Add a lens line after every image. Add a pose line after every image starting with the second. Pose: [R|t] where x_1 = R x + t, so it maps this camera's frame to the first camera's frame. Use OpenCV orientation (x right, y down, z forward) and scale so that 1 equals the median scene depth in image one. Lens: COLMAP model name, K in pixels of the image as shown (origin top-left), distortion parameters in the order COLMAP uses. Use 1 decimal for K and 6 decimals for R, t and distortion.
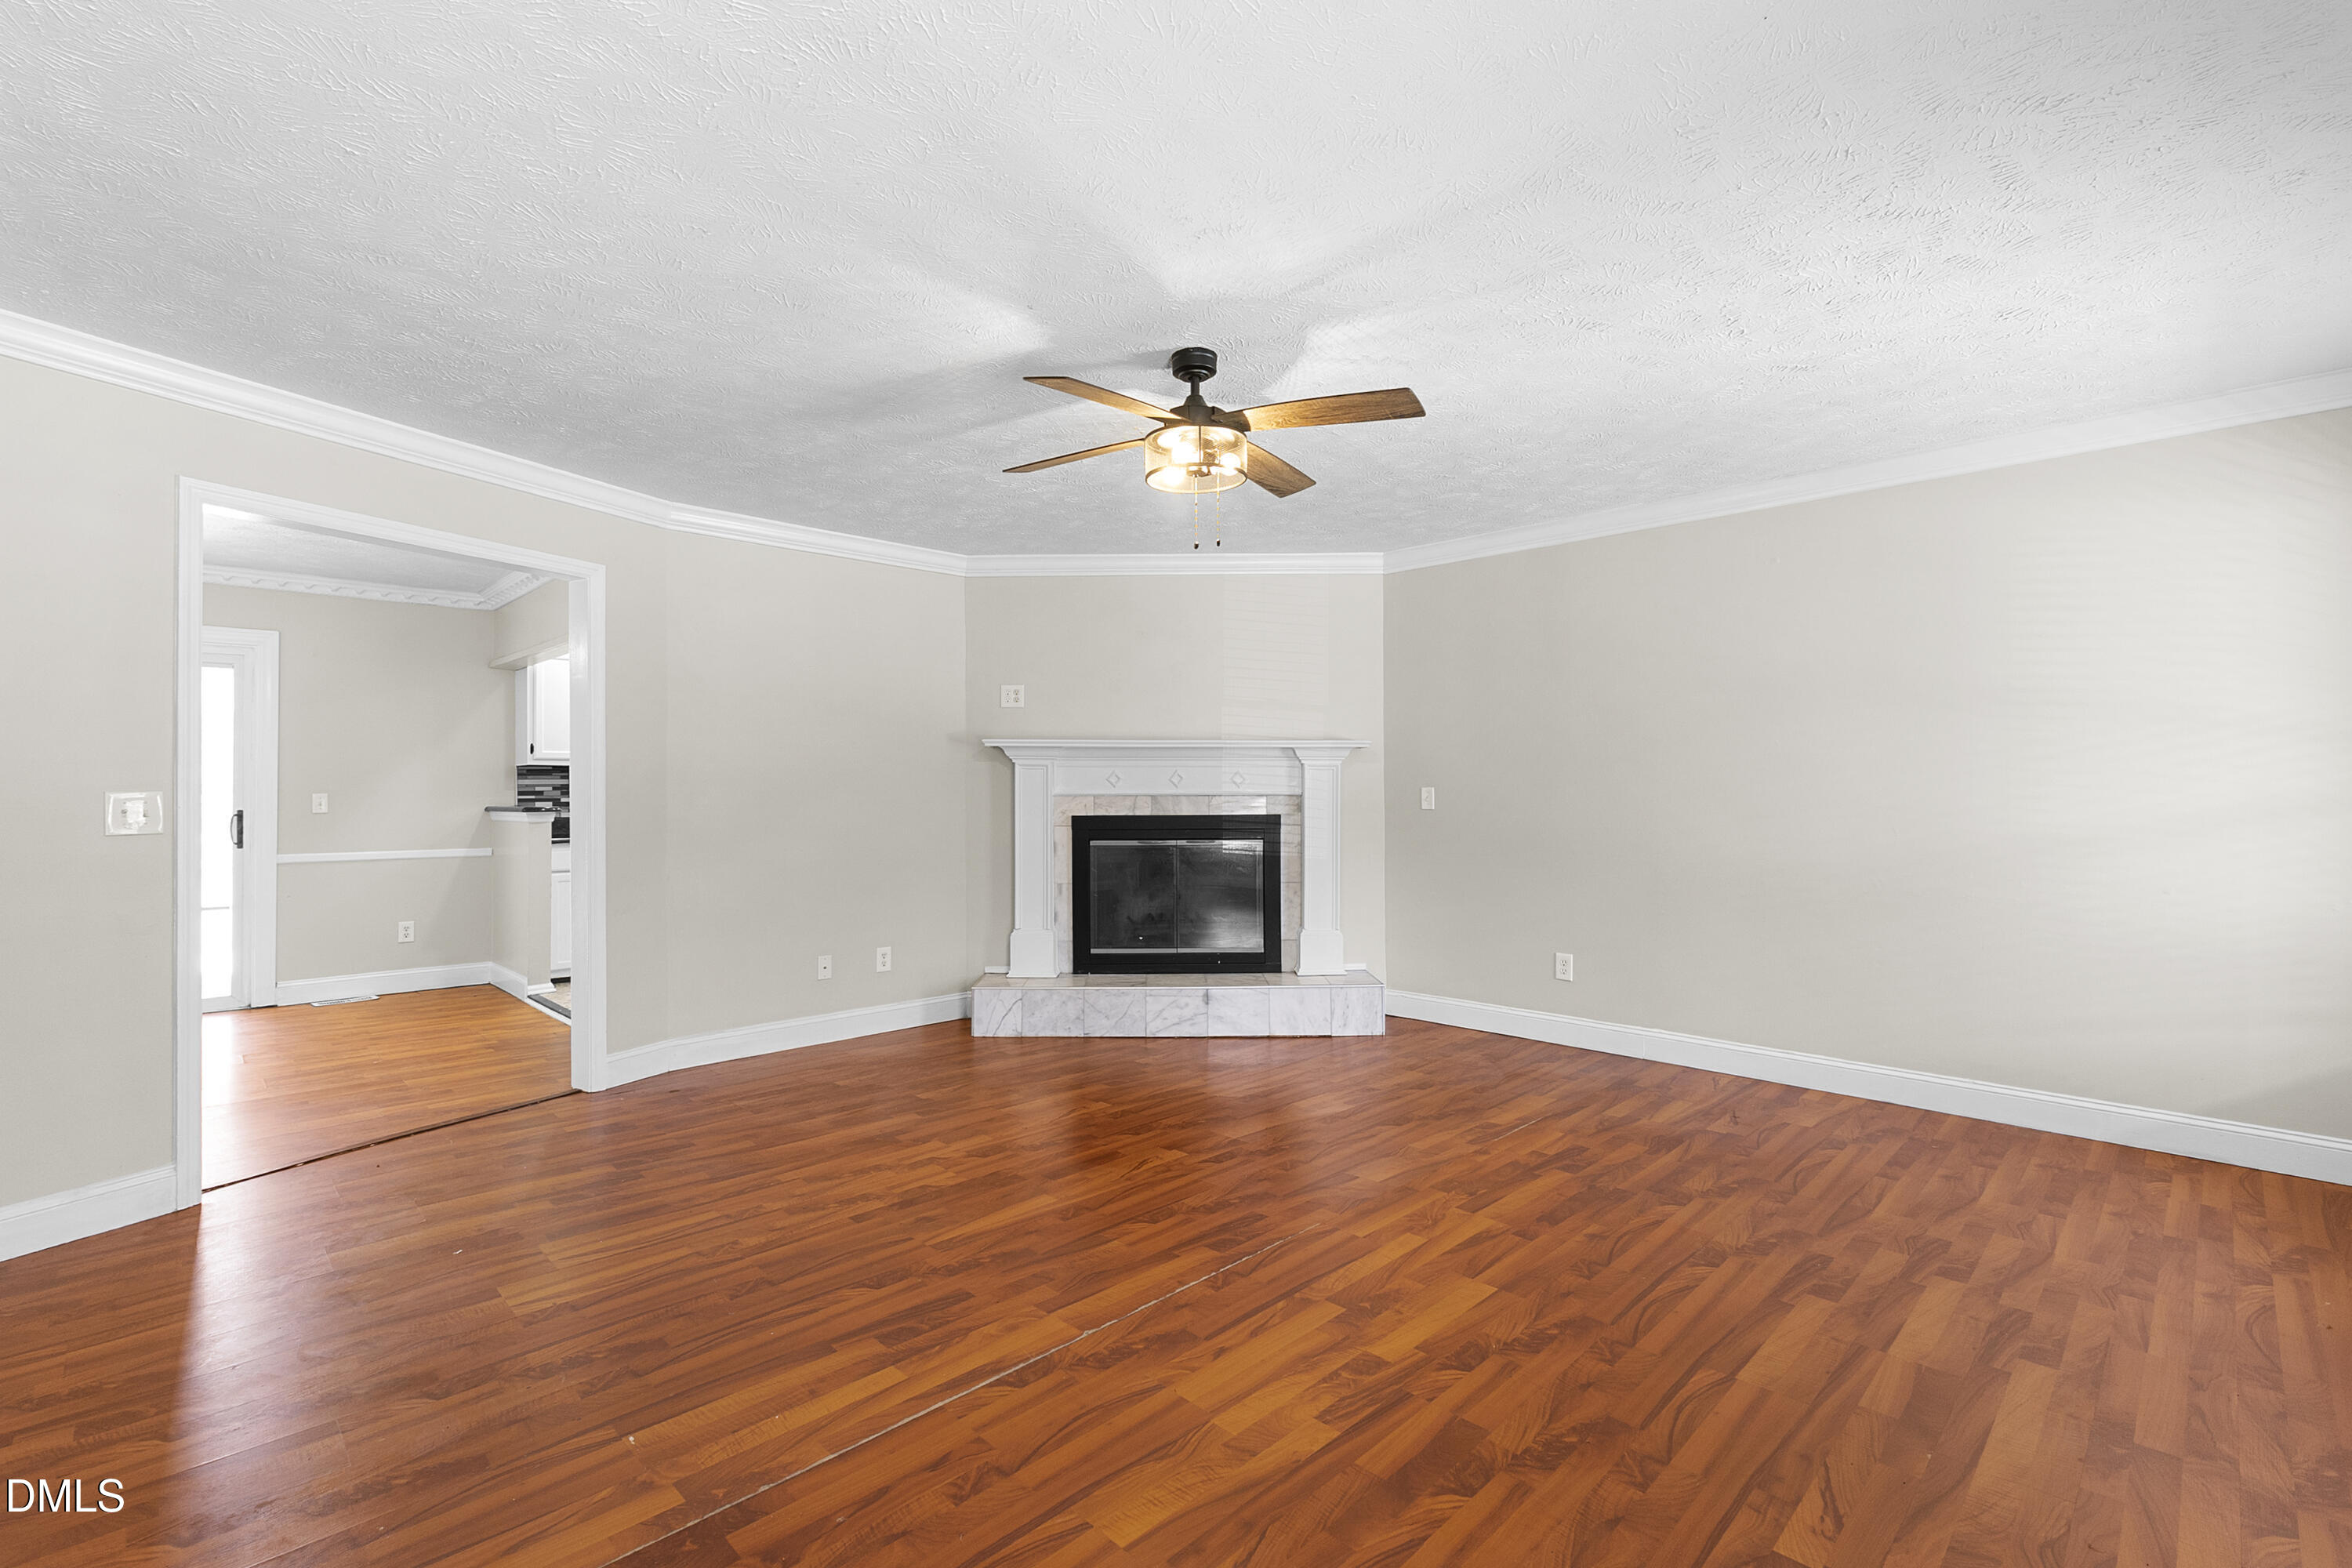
lens RADIAL K [[1042.8, 0, 1176.0], [0, 1042.8, 784.0], [0, 0, 1]] dist [-0.004263, 0.000356]
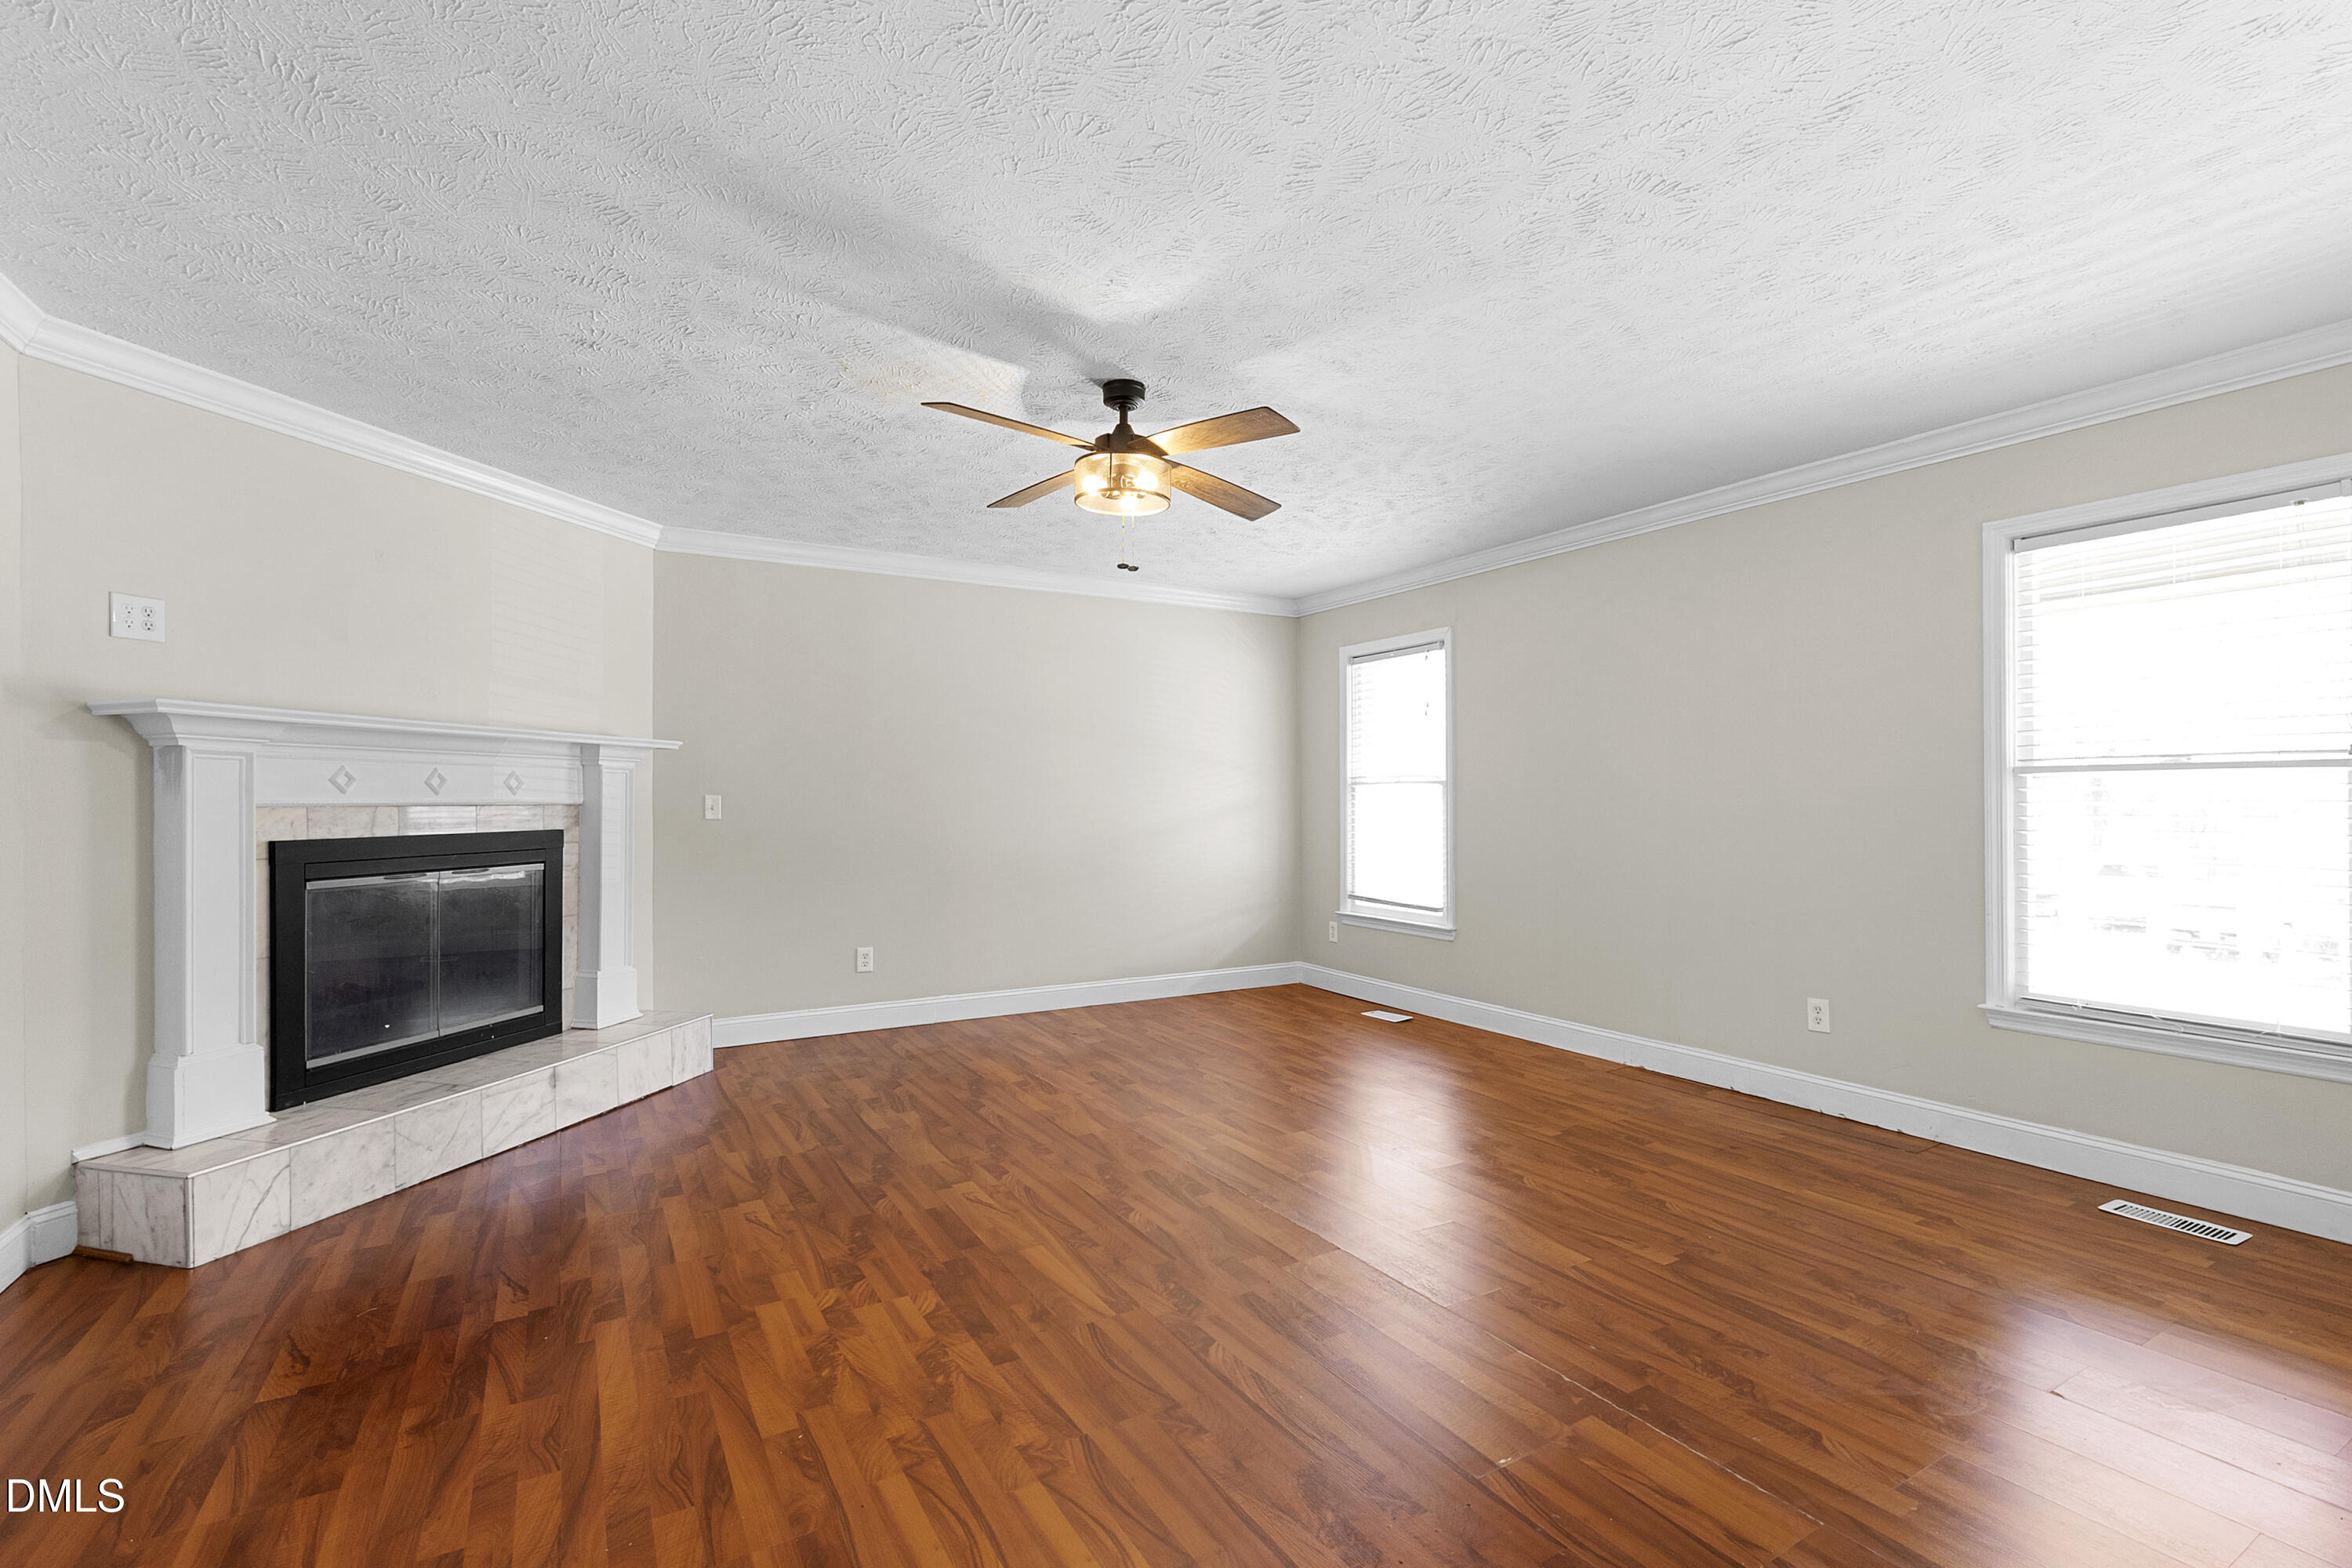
lens RADIAL K [[1049.8, 0, 1160.8], [0, 1049.8, 800.7], [0, 0, 1]] dist [-0.002085, 0.000505]
pose [[0.252350, -0.000856, 0.967636, -0.756907], [-0.003307, 0.999993, 0.001747, 0.007219], [-0.967630, -0.003641, 0.252346, 0.520518]]
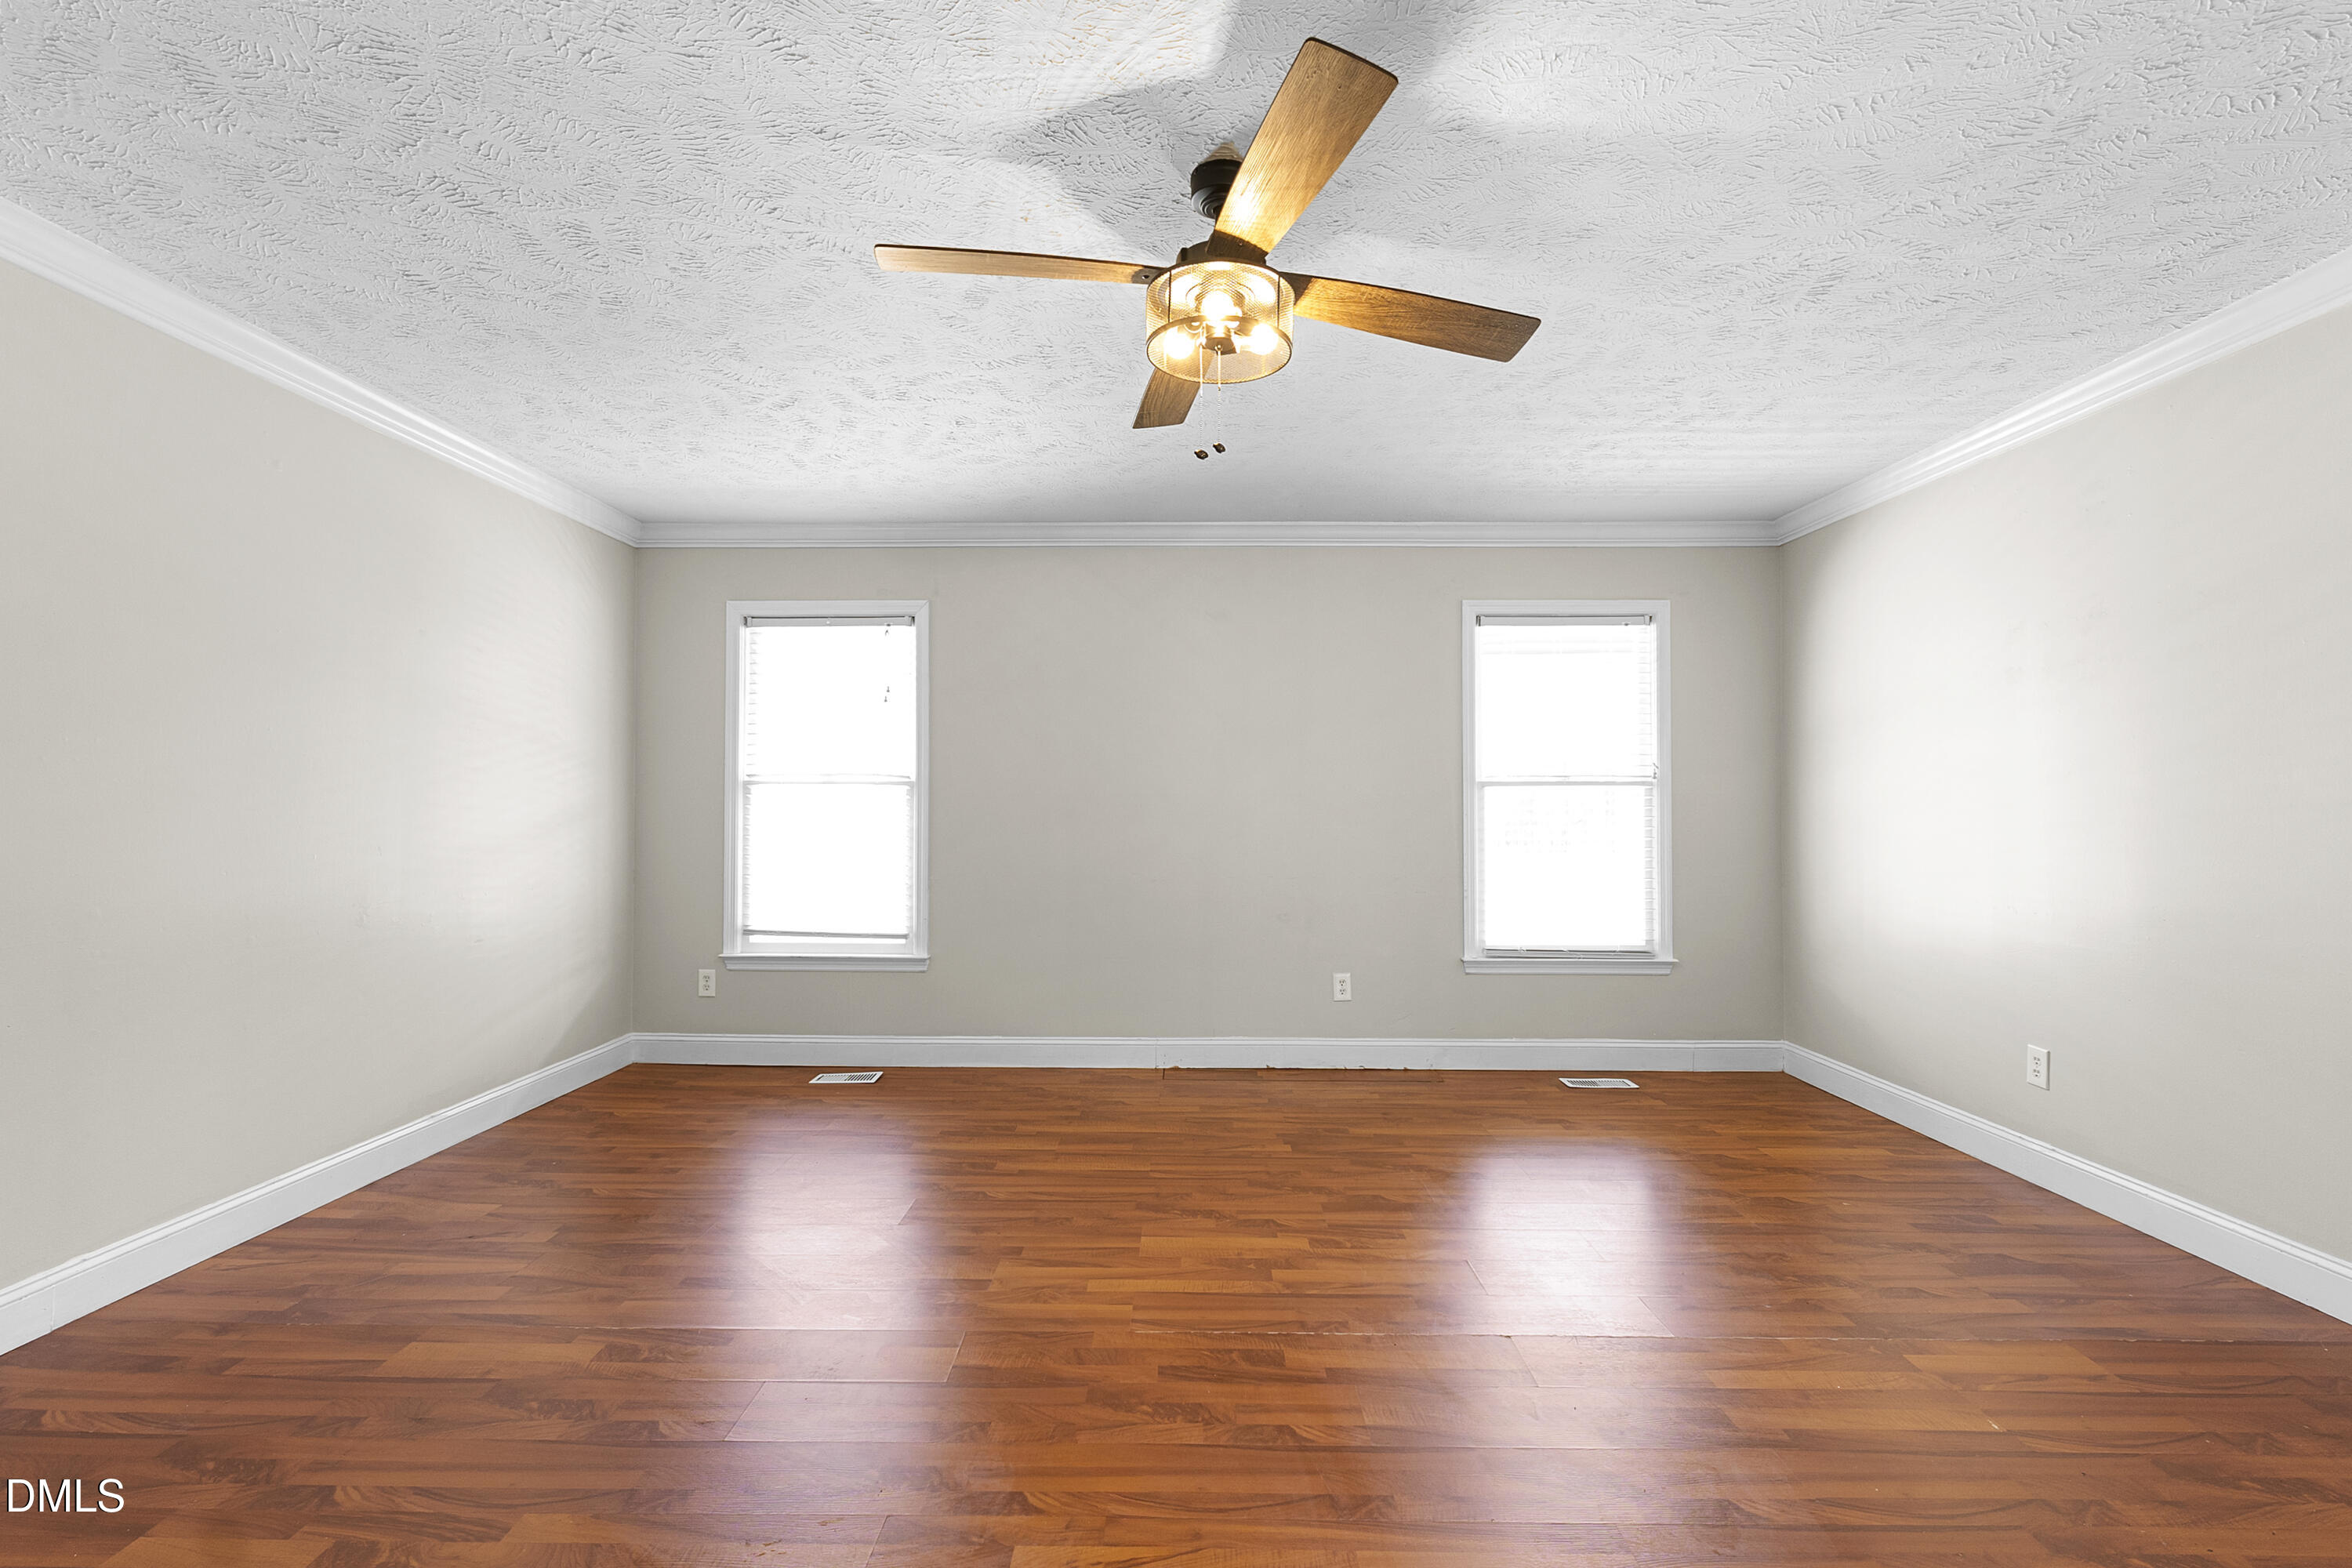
lens RADIAL K [[1042.8, 0, 1176.0], [0, 1042.8, 784.0], [0, 0, 1]] dist [-0.004263, 0.000356]
pose [[-0.699411, 0.013392, 0.714595, -0.341843], [-0.004294, 0.999728, -0.022939, 0.010084], [-0.714707, -0.019112, -0.699163, 1.131257]]
